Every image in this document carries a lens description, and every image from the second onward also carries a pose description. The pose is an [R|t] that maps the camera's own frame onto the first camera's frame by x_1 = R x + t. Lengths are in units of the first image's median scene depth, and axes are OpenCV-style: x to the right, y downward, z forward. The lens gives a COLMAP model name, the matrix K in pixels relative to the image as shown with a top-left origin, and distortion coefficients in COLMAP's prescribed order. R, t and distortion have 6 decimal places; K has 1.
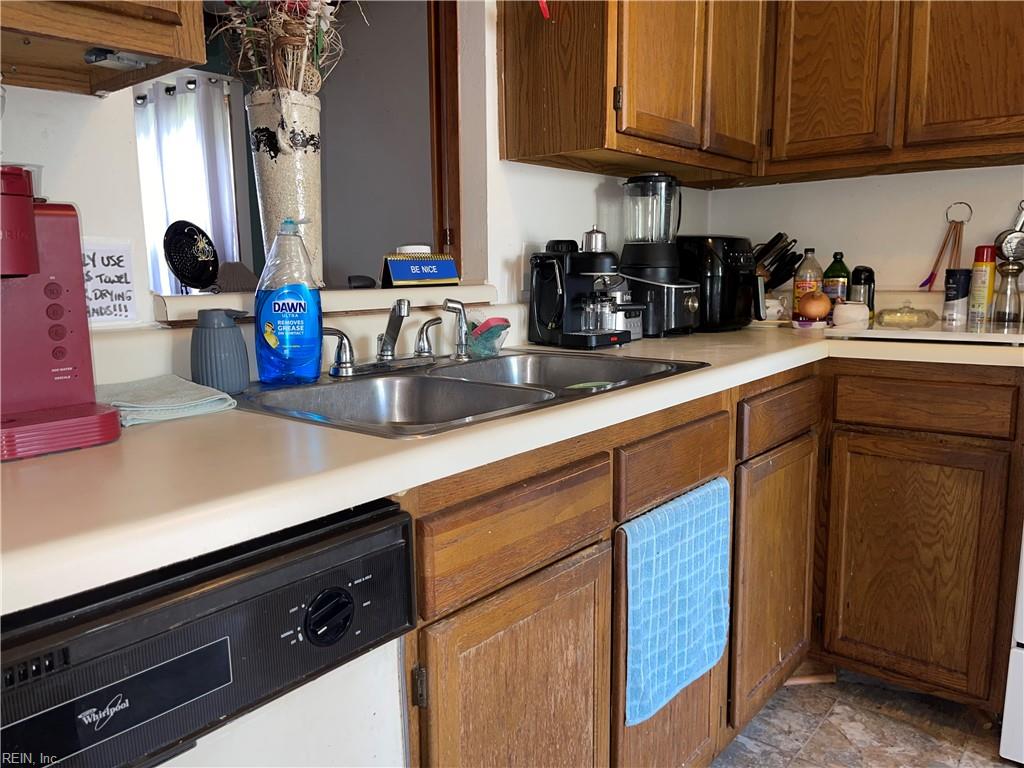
lens RADIAL K [[768.5, 0, 516.0], [0, 768.5, 388.7], [0, 0, 1]] dist [0.067368, -0.098025]
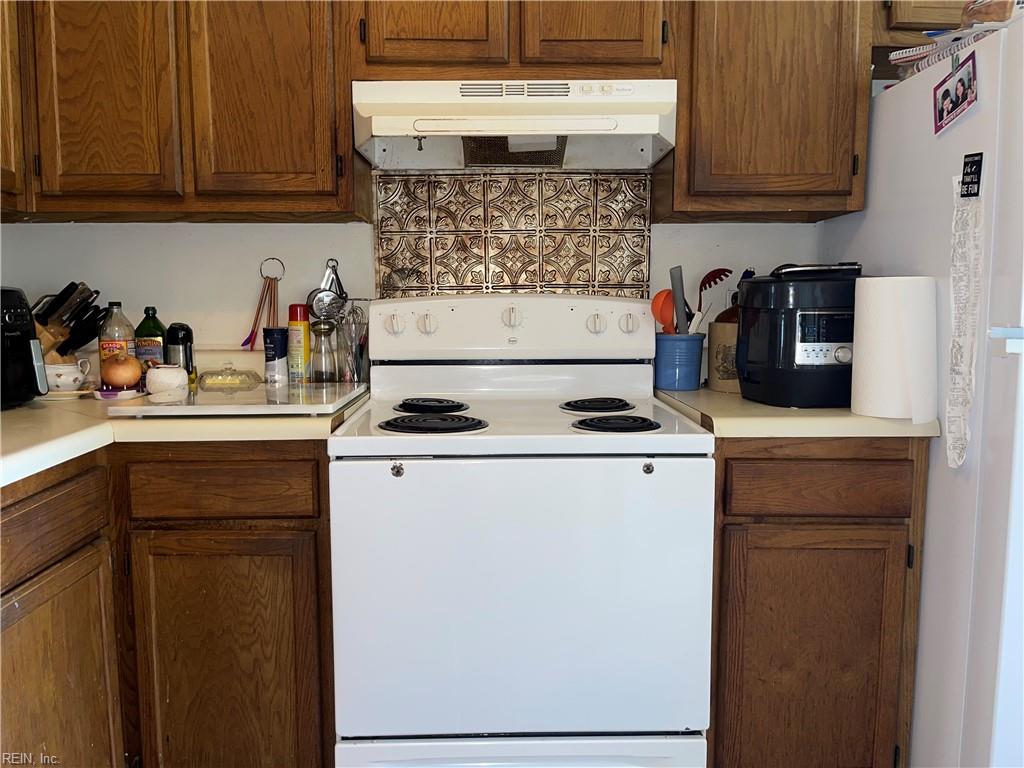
lens RADIAL K [[768.5, 0, 505.5], [0, 768.5, 382.5], [0, 0, 1]] dist [0.067368, -0.098025]
pose [[0.762134, -0.058219, 0.644796, 0.189316], [0.090901, 0.995705, -0.017541, -0.050186], [-0.641006, 0.071982, 0.764153, 0.112170]]
